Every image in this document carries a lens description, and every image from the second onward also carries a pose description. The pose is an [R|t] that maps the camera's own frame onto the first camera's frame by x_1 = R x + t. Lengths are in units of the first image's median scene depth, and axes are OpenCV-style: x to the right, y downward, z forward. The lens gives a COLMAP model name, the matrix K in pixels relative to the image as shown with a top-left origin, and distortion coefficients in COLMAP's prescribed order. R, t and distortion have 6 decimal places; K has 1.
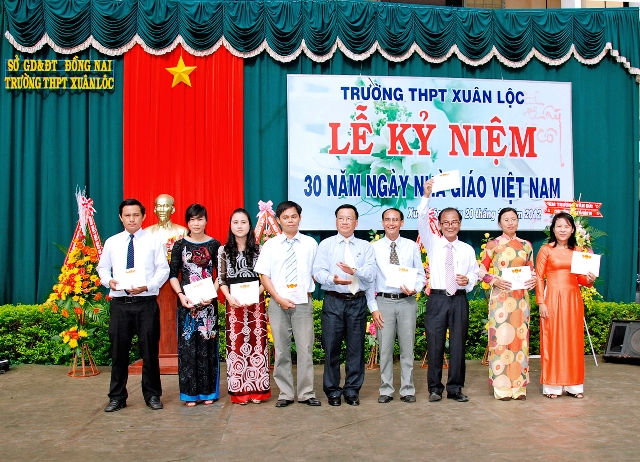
lens RADIAL K [[681.0, 0, 351.6], [0, 681.0, 281.3], [0, 0, 1]] dist [-0.126918, 0.000000]
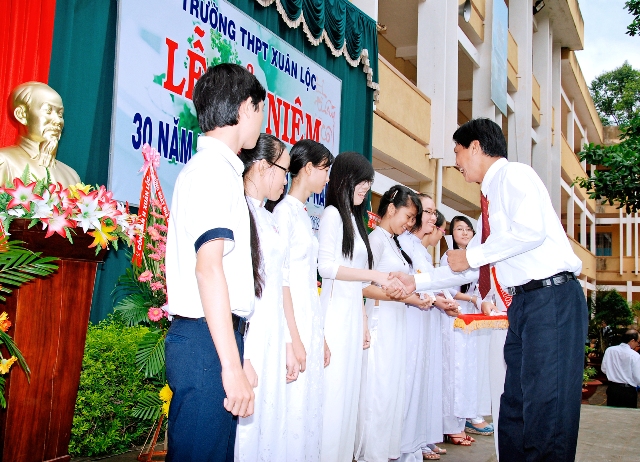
lens RADIAL K [[731.2, 0, 323.6], [0, 731.2, 235.0], [0, 0, 1]] dist [0.019714, 0.000000]
pose [[0.510637, 0.104810, 0.853384, -0.507526], [-0.033876, 0.994224, -0.101837, 0.007373], [-0.859129, 0.023092, 0.511238, 0.535993]]
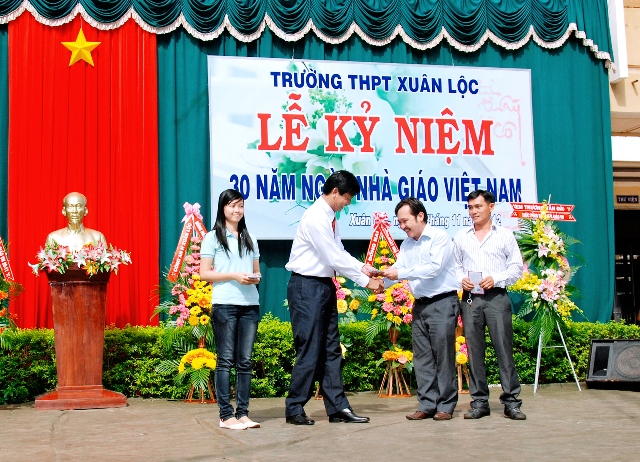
lens RADIAL K [[935.1, 0, 280.3], [0, 935.1, 239.3], [0, 0, 1]] dist [-0.015056, 0.000000]
pose [[0.992331, -0.001860, 0.123592, -0.149469], [0.015373, 0.993980, -0.108476, 0.050577], [-0.122646, 0.109544, 0.986386, -0.144521]]
